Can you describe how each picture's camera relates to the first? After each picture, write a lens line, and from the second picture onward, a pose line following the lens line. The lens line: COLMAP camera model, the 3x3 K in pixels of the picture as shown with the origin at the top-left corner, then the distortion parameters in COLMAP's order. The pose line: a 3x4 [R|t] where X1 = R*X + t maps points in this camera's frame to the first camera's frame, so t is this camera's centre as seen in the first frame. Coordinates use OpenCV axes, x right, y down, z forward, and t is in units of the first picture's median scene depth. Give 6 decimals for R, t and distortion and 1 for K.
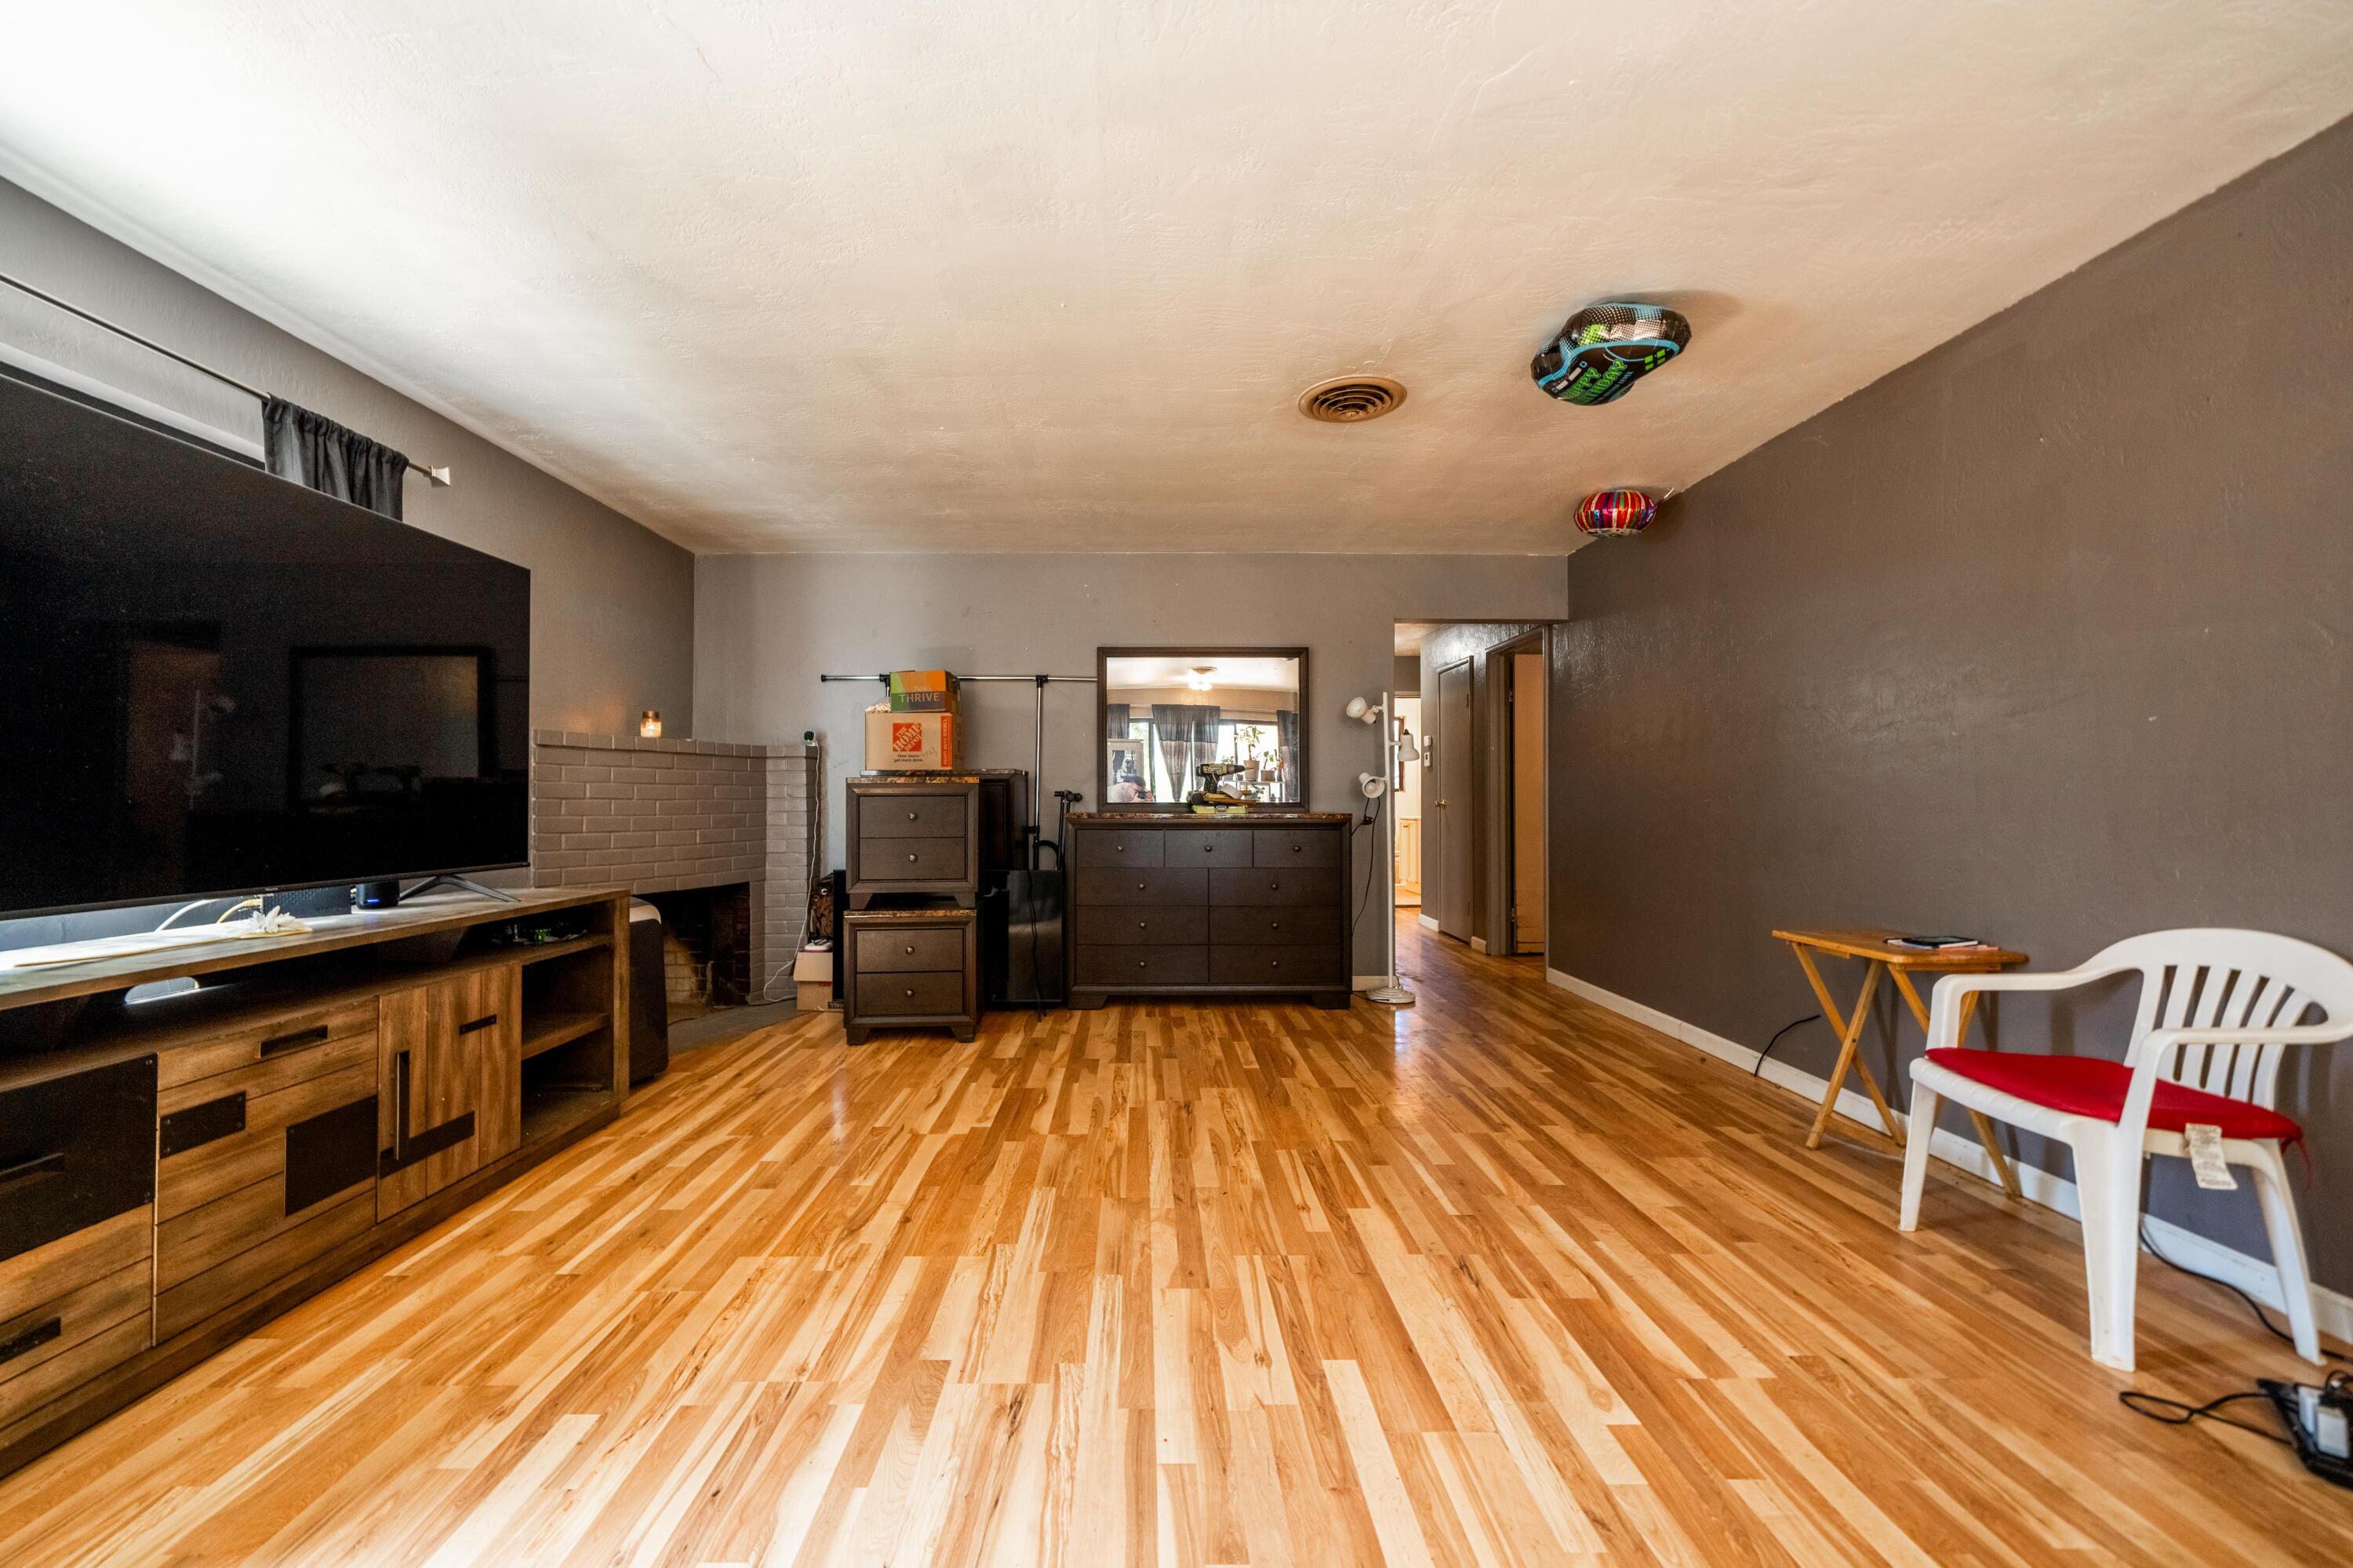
lens RADIAL K [[868.1, 0, 1141.3], [0, 868.1, 791.5], [0, 0, 1]] dist [0.003566, -0.000397]
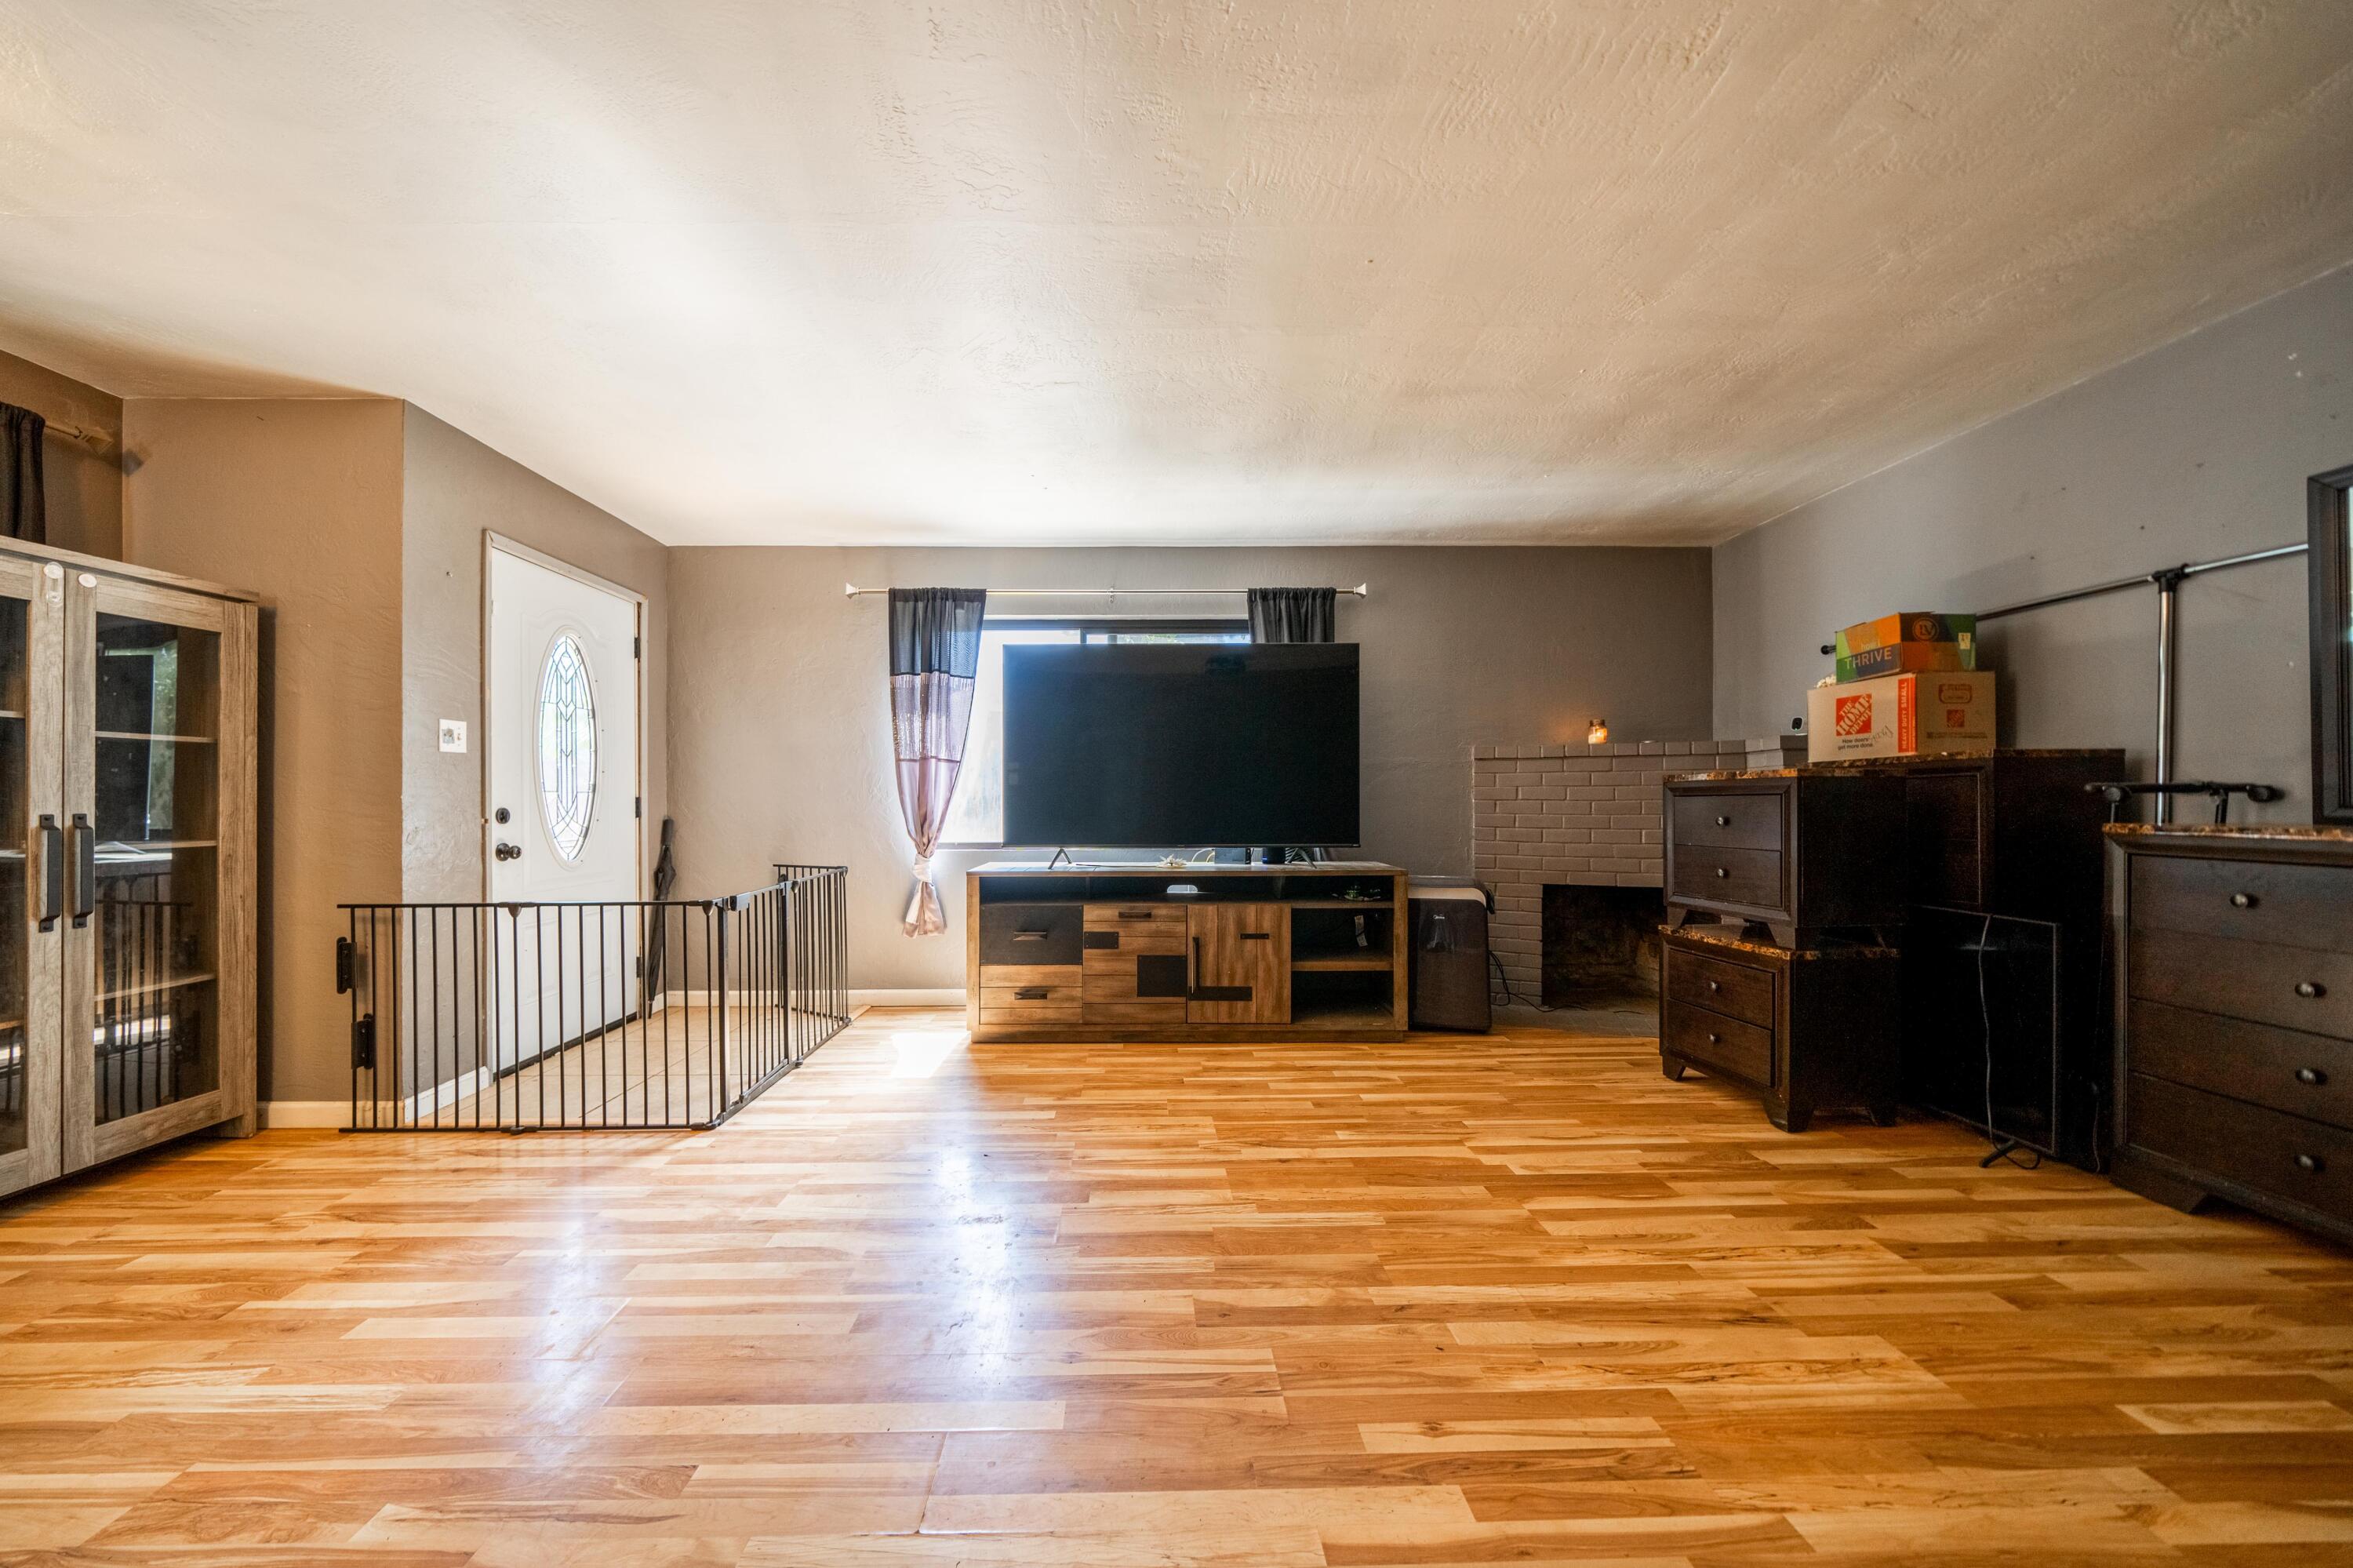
lens RADIAL K [[802.8, 0, 1172.1], [0, 802.8, 801.1], [0, 0, 1]] dist [-0.005617, 0.000065]
pose [[0.042506, -0.000815, -0.999096, 0.728112], [0.013375, 0.999911, -0.000247, 0.005883], [0.999007, -0.013353, 0.042513, 0.734757]]
